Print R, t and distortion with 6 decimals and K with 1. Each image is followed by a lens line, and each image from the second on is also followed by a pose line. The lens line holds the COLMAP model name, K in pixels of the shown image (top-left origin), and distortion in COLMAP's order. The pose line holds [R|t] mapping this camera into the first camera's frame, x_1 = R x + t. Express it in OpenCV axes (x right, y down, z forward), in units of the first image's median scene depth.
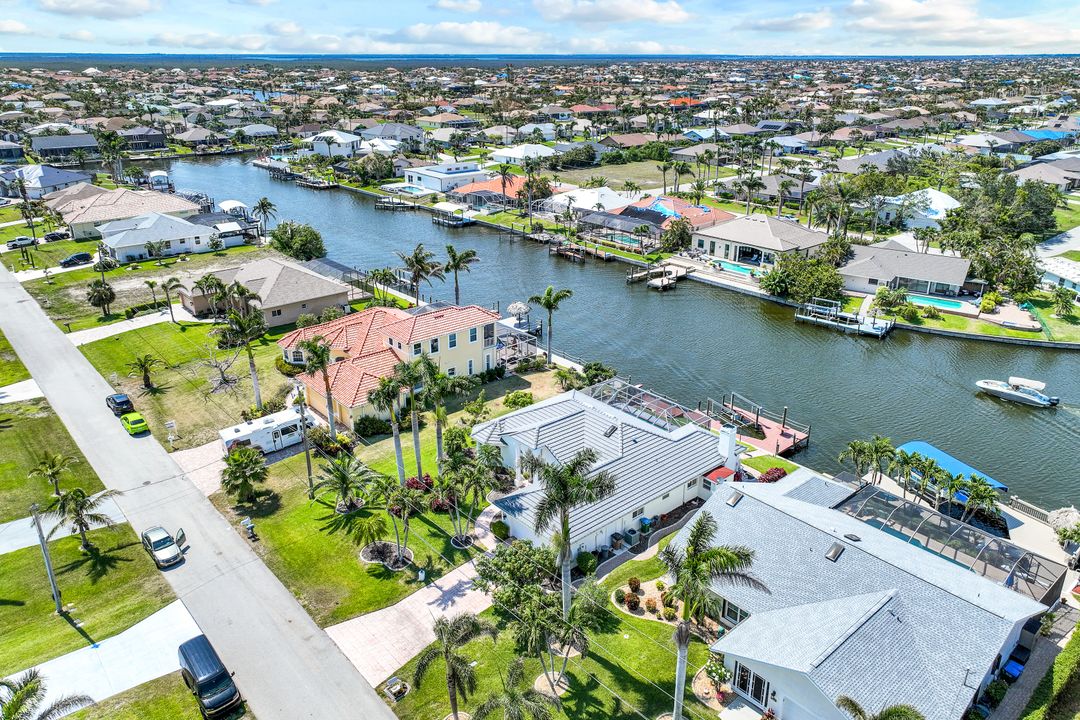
lens RADIAL K [[771.3, 0, 539.0], [0, 771.3, 324.4], [0, 0, 1]] dist [0.001059, 0.002445]
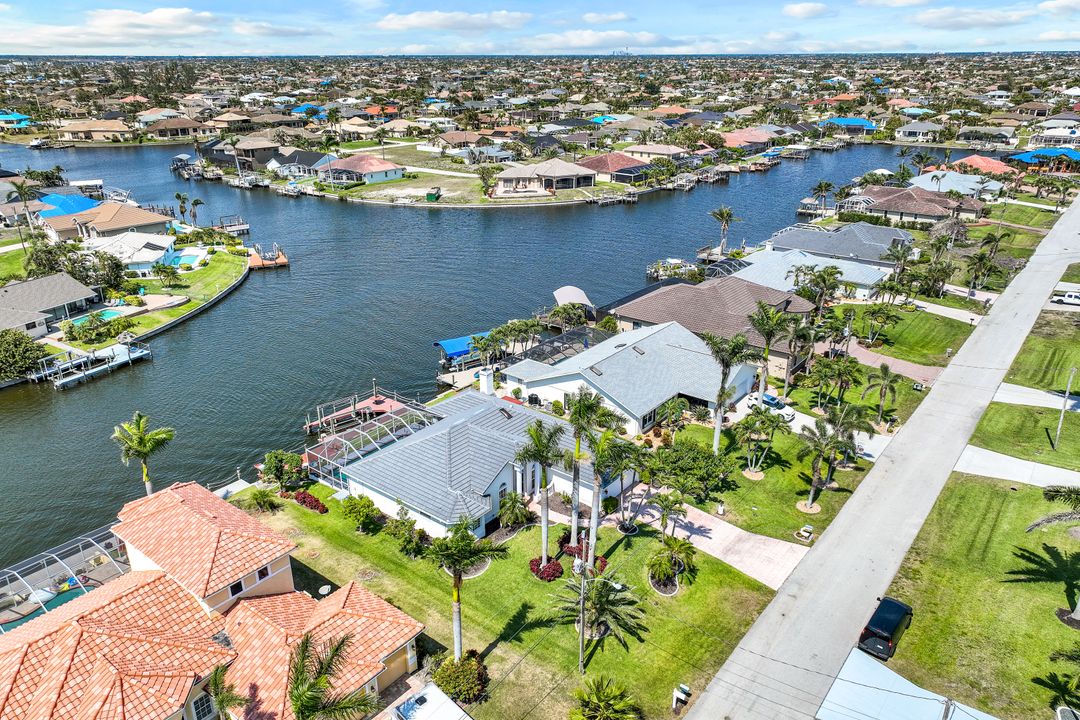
lens RADIAL K [[771.3, 0, 539.0], [0, 771.3, 324.4], [0, 0, 1]] dist [0.001059, 0.002445]
pose [[-0.179709, -0.326781, 0.927857, -0.736521], [0.329549, 0.868712, 0.369779, -0.297636], [-0.926877, 0.372227, -0.048425, 0.812408]]
